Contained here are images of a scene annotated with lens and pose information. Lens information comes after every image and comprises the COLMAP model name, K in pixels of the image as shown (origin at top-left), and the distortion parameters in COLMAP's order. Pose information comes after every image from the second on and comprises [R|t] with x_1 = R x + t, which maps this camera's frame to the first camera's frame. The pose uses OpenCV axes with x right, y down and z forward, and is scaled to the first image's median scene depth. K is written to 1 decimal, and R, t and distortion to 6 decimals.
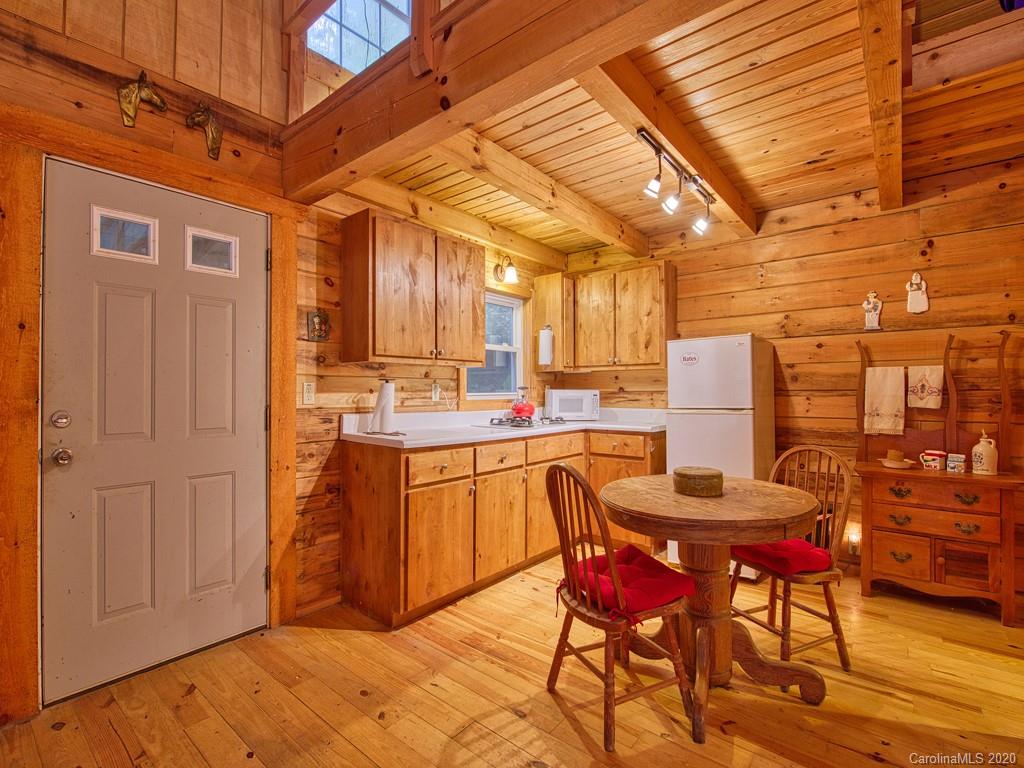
lens RADIAL K [[471.3, 0, 511.7], [0, 471.3, 386.7], [0, 0, 1]] dist [-0.017095, -0.000105]
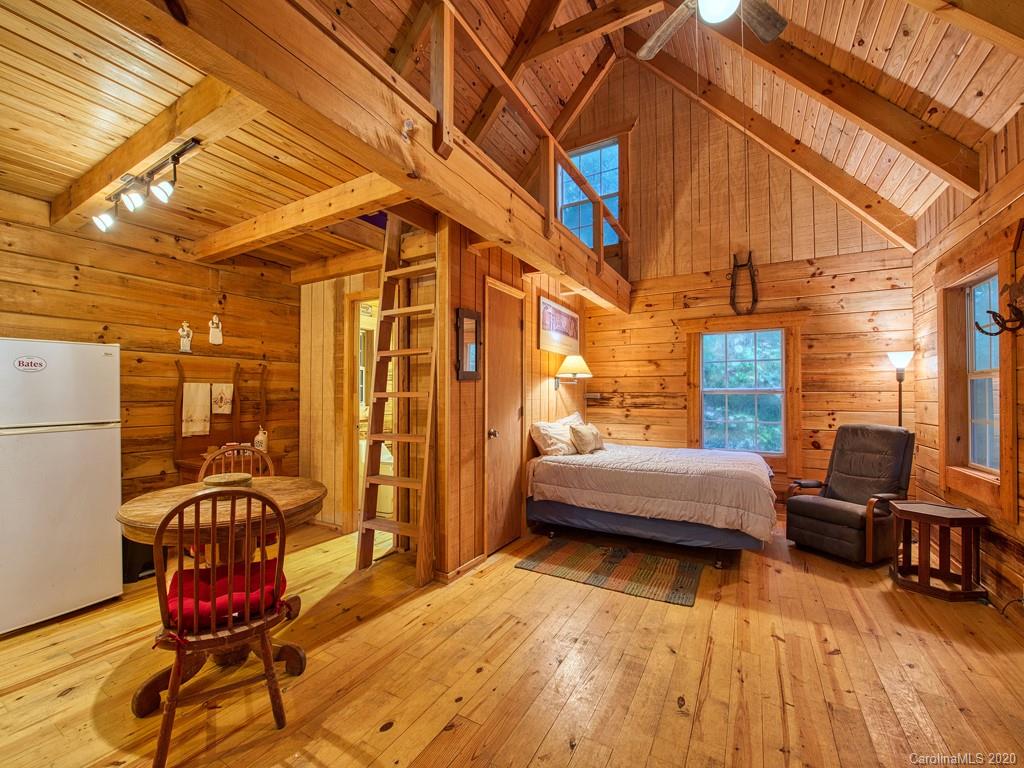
lens RADIAL K [[419.0, 0, 512.3], [0, 419.0, 387.3], [0, 0, 1]] dist [-0.020615, -0.000136]
pose [[-0.171879, 0.019975, 0.984915, -0.460853], [-0.008652, 0.999725, -0.021785, -0.012728], [-0.985080, -0.012266, -0.171659, 0.331296]]
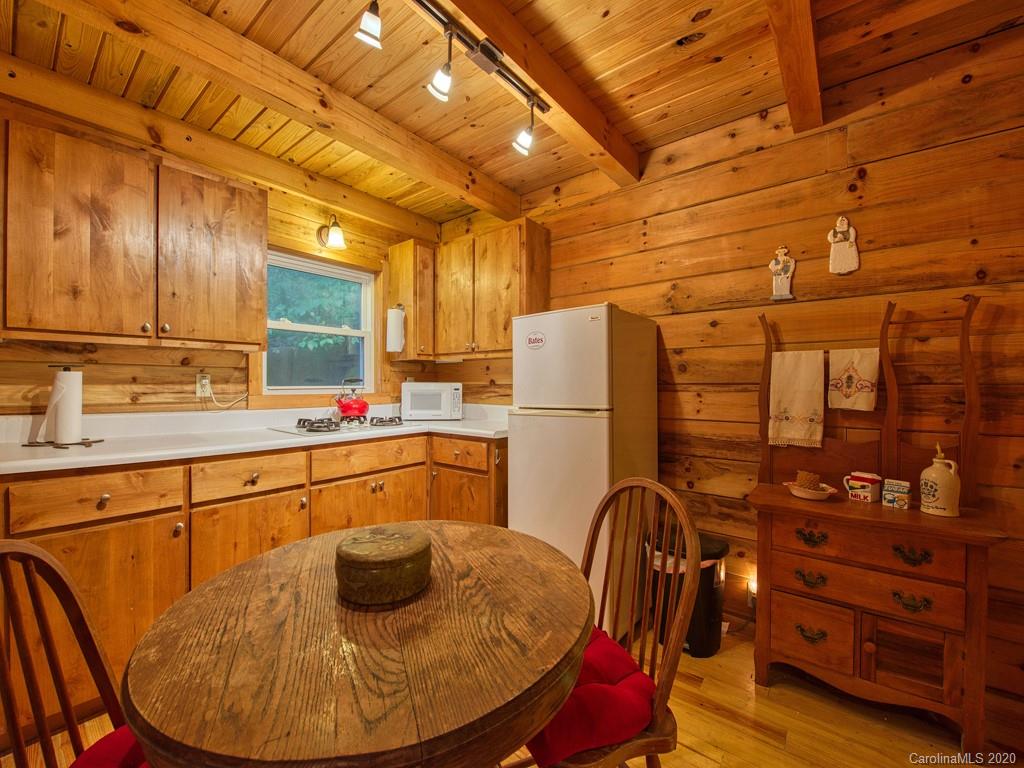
lens RADIAL K [[417.7, 0, 503.5], [0, 417.7, 385.0], [0, 0, 1]] dist [-0.019938, -0.000244]
pose [[0.999984, 0.002877, 0.004837, 0.343550], [-0.002926, 0.999945, 0.010118, 0.004106], [-0.004807, -0.010132, 0.999937, 0.365176]]
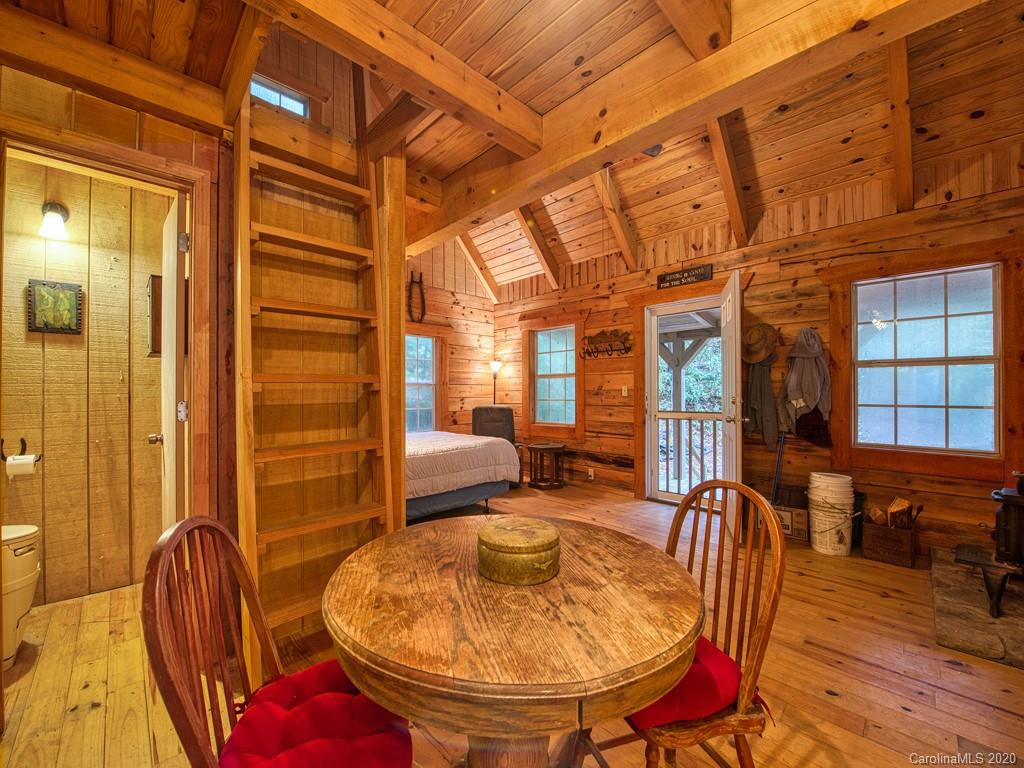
lens RADIAL K [[404.1, 0, 512.3], [0, 404.1, 388.2], [0, 0, 1]] dist [-0.020544, -0.000242]
pose [[-0.994236, 0.006405, 0.107018, 0.231476], [0.004752, 0.999866, -0.015694, 0.010125], [-0.107104, -0.015095, -0.994133, 0.978409]]
